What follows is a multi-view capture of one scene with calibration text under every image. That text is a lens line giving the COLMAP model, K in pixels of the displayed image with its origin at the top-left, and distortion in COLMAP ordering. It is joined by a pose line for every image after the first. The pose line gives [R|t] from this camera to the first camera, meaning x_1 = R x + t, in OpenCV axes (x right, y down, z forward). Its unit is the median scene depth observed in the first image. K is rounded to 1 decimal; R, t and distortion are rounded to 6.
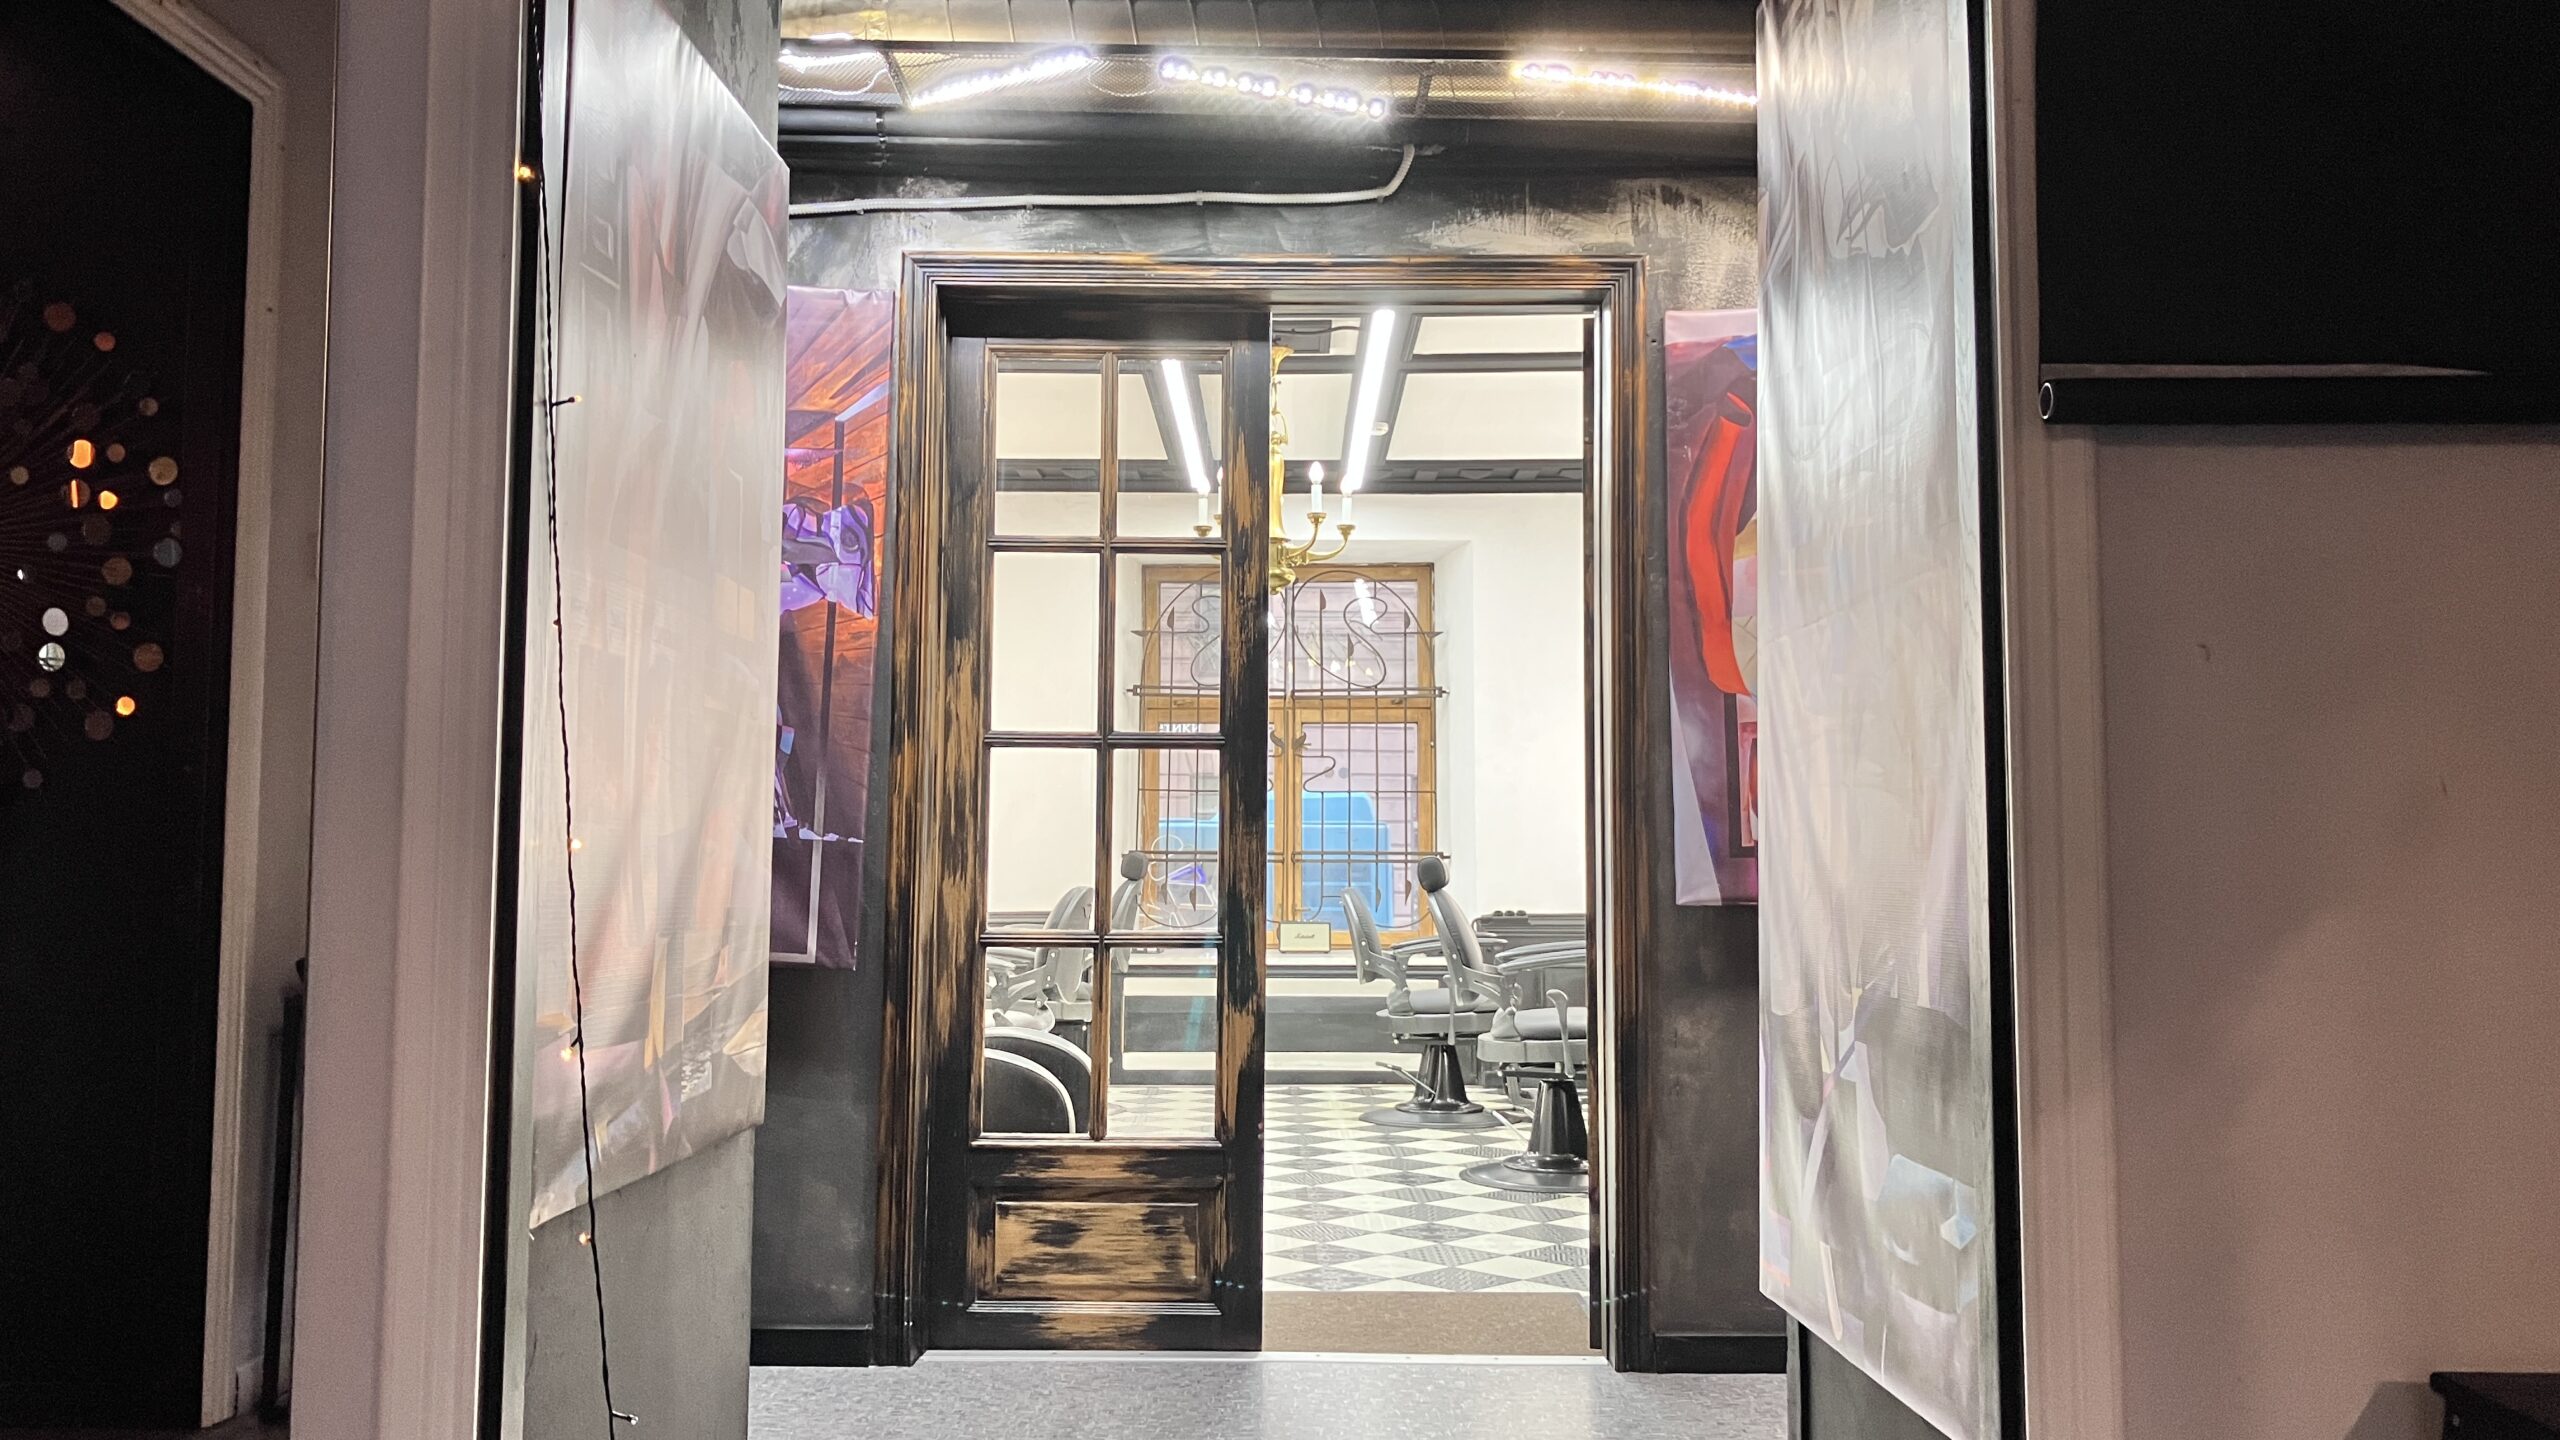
lens RADIAL K [[2096.1, 0, 1269.8], [0, 2096.1, 712.6], [0, 0, 1]] dist [0.075189, 0.000391]
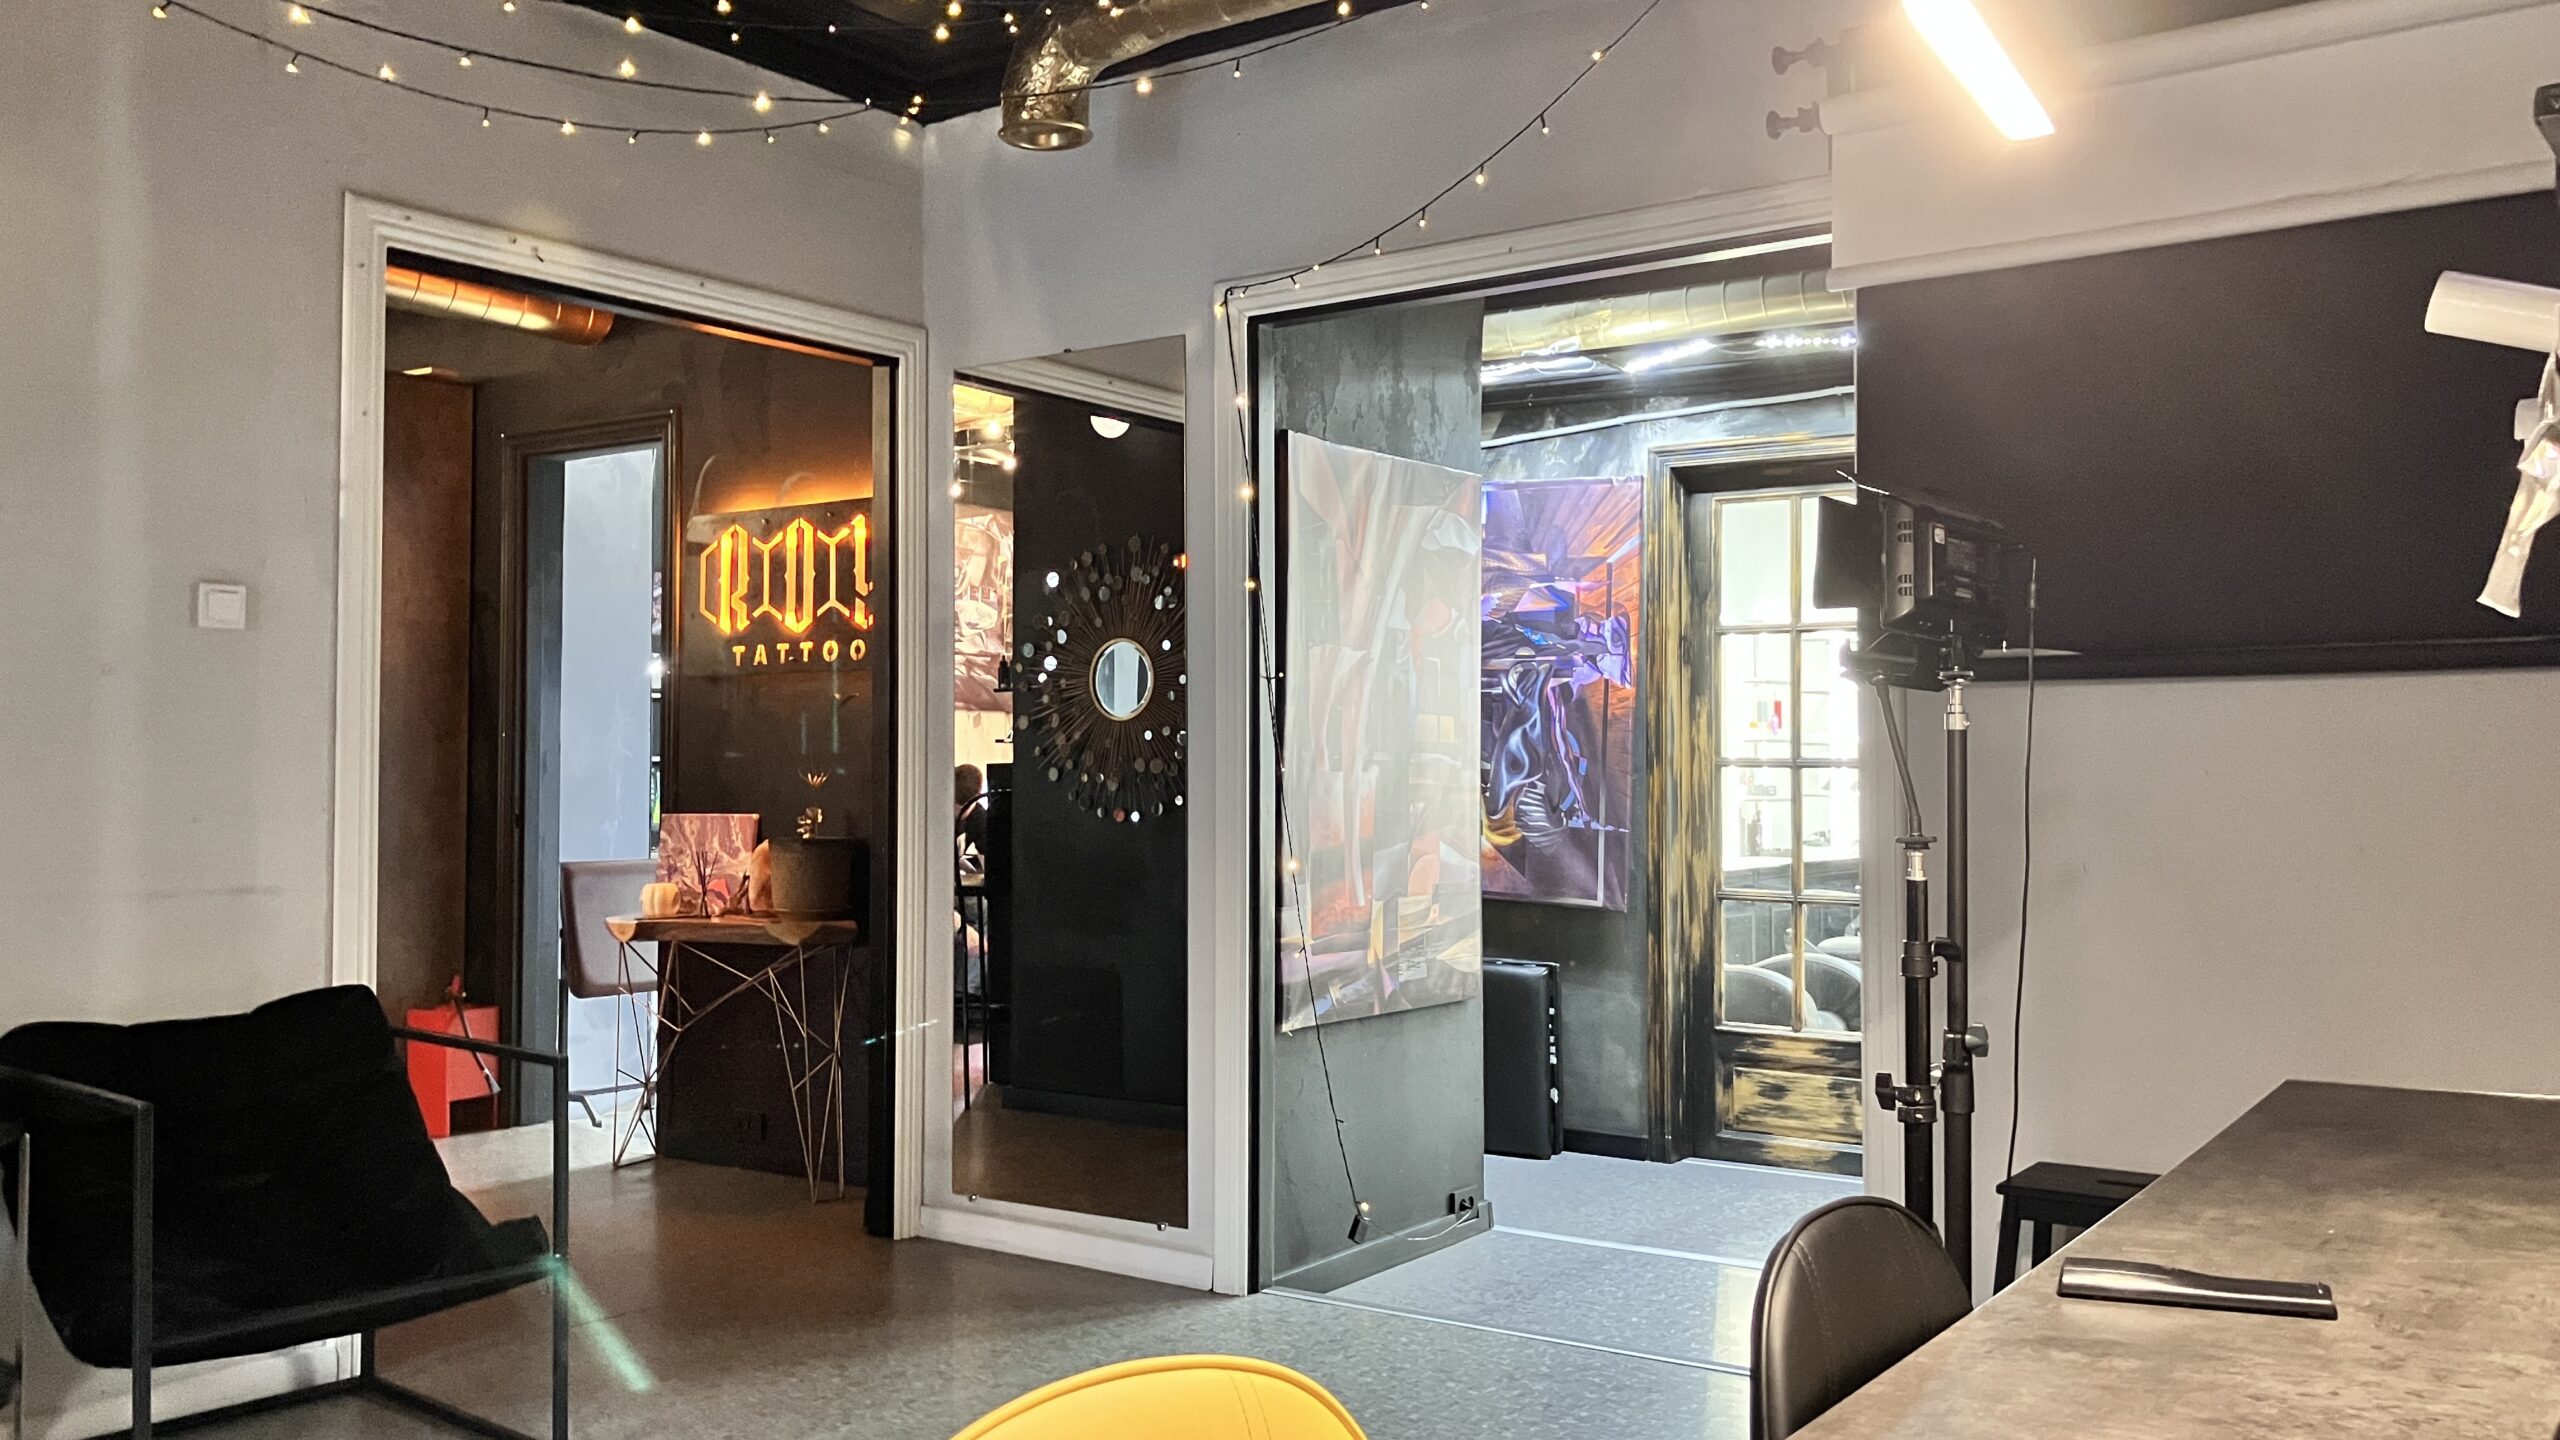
lens RADIAL K [[2096.1, 0, 1276.2], [0, 2096.1, 730.8], [0, 0, 1]] dist [0.075189, 0.000391]
pose [[0.829240, -0.011668, -0.558770, 0.451895], [0.041331, 0.998325, 0.040491, -0.085129], [0.557362, -0.056671, 0.828333, -0.429970]]
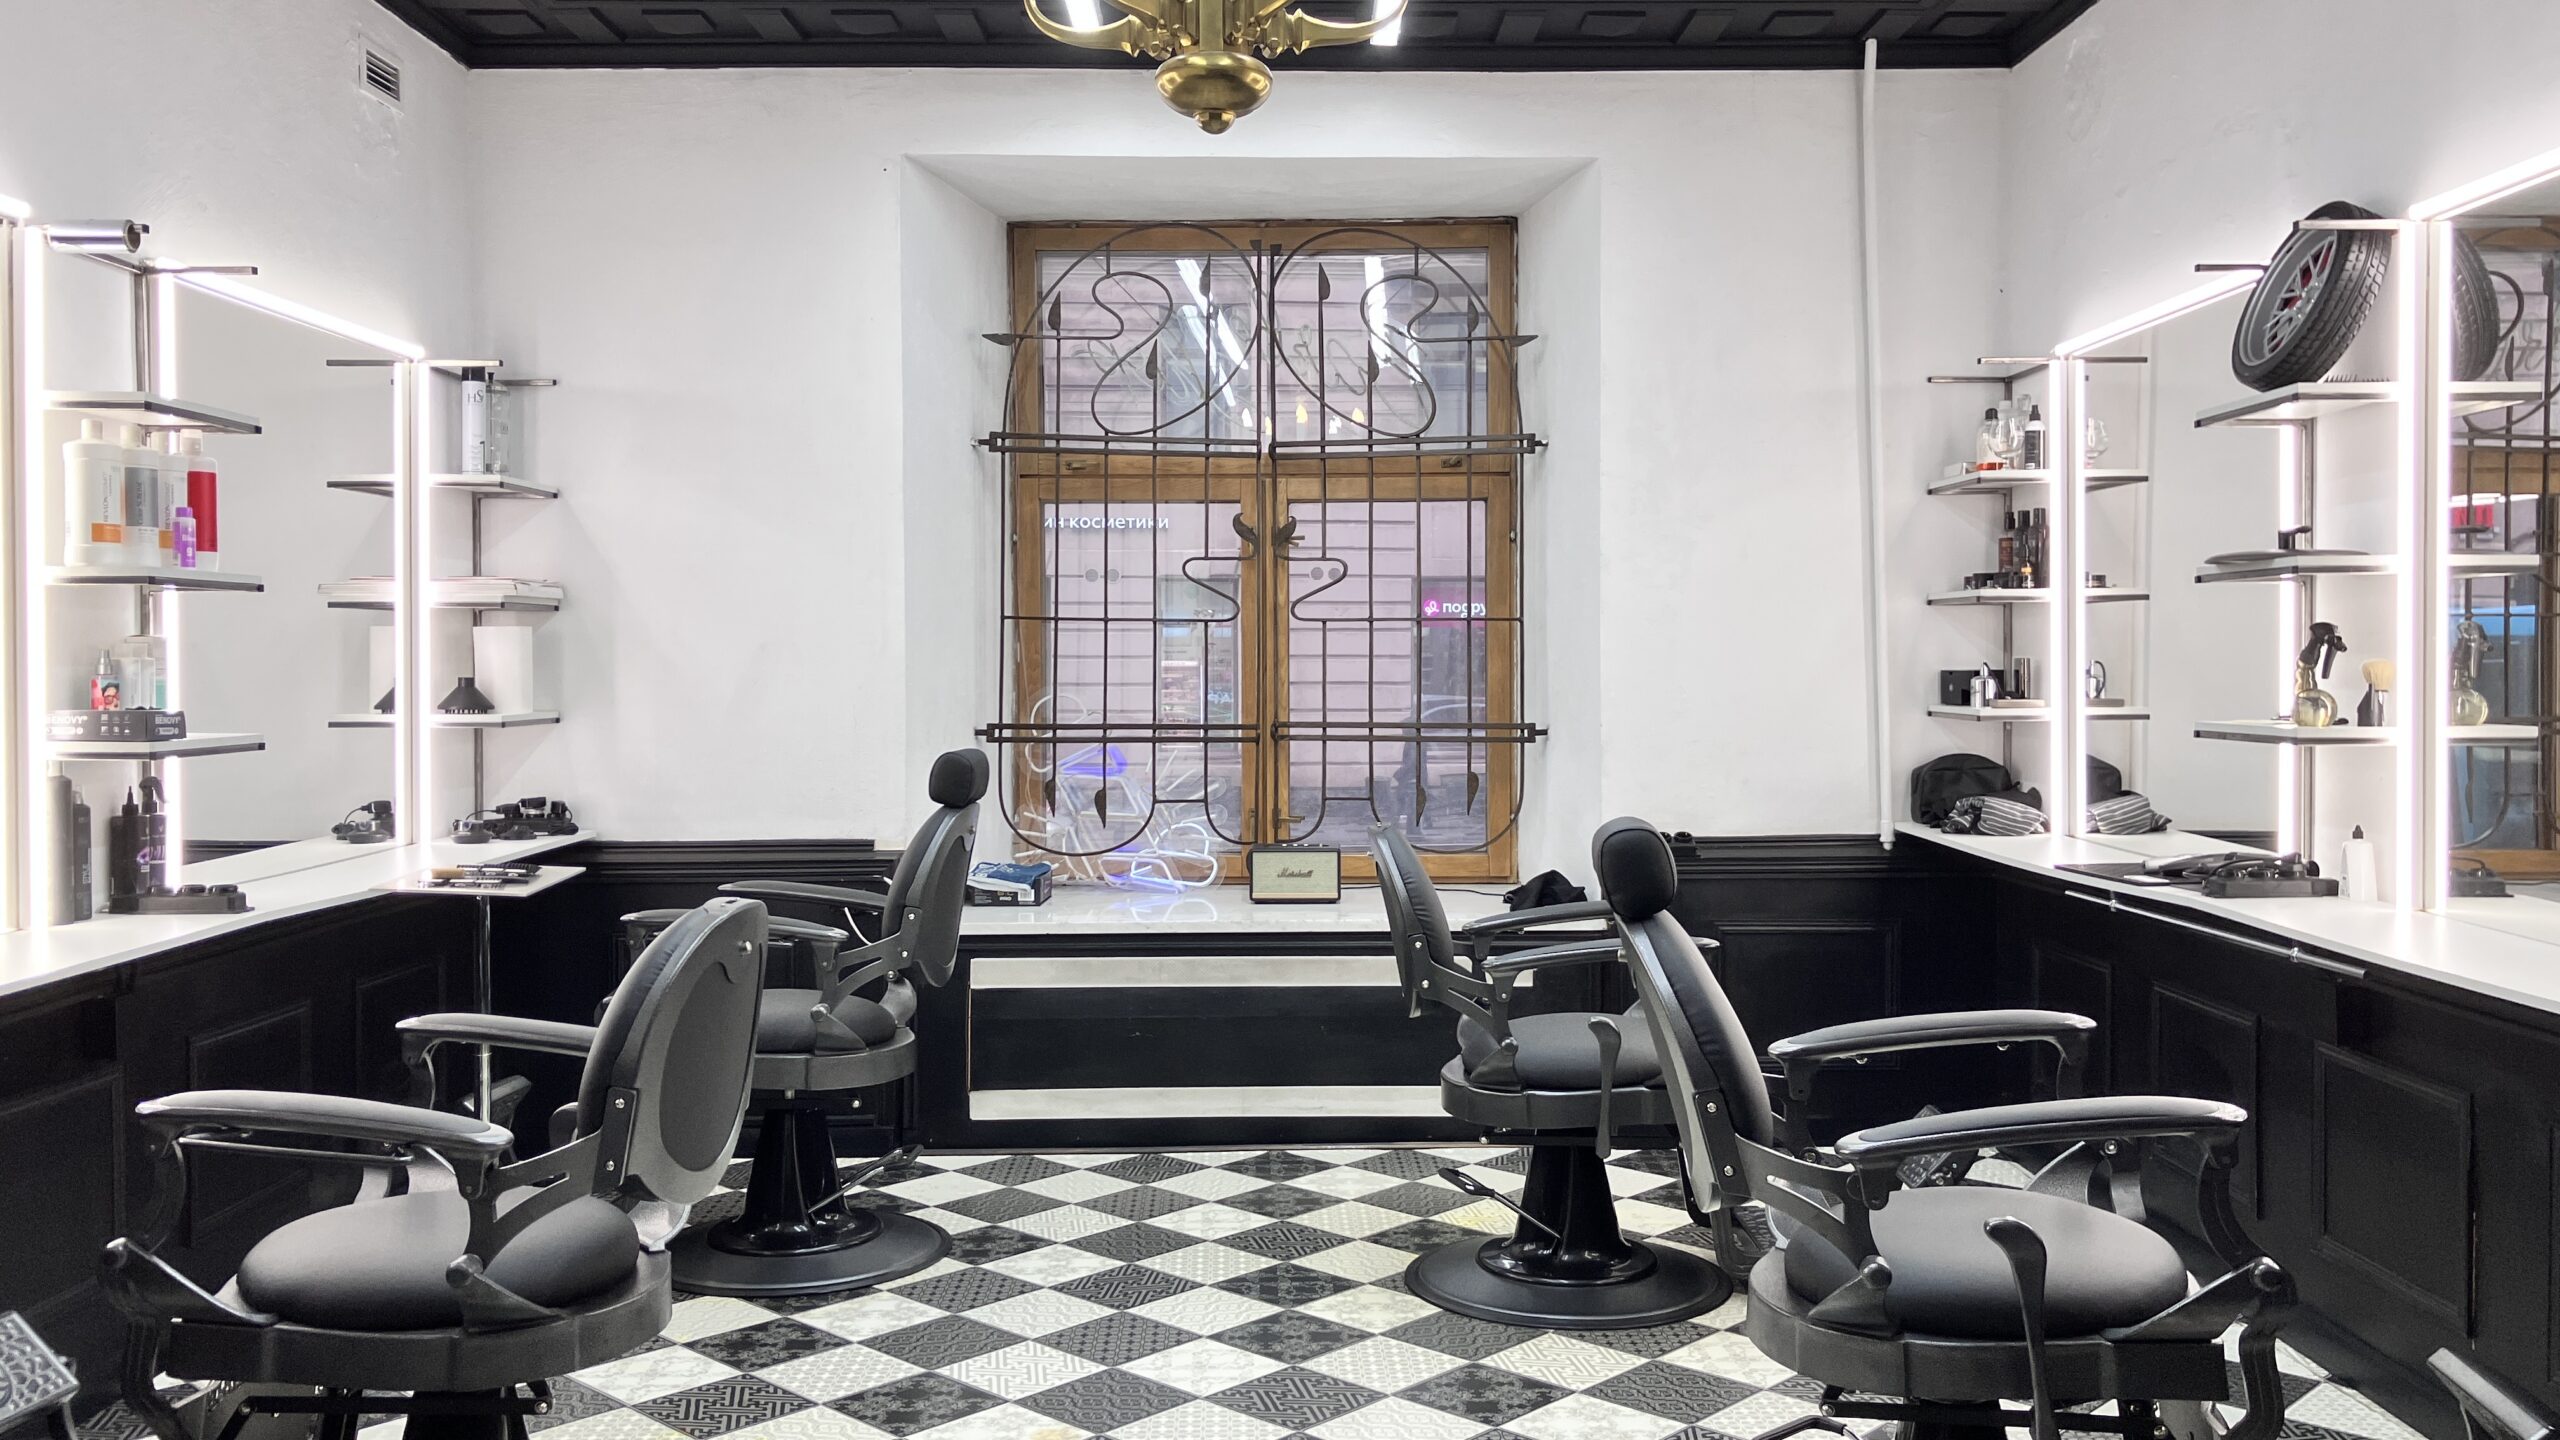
lens RADIAL K [[2096.1, 0, 1282.6], [0, 2096.1, 714.8], [0, 0, 1]] dist [0.075189, 0.000391]
pose [[0.999924, -0.006338, 0.010539, 0.007455], [0.005289, 0.995298, 0.096713, 0.008242], [-0.011103, -0.096650, 0.995257, 0.435913]]
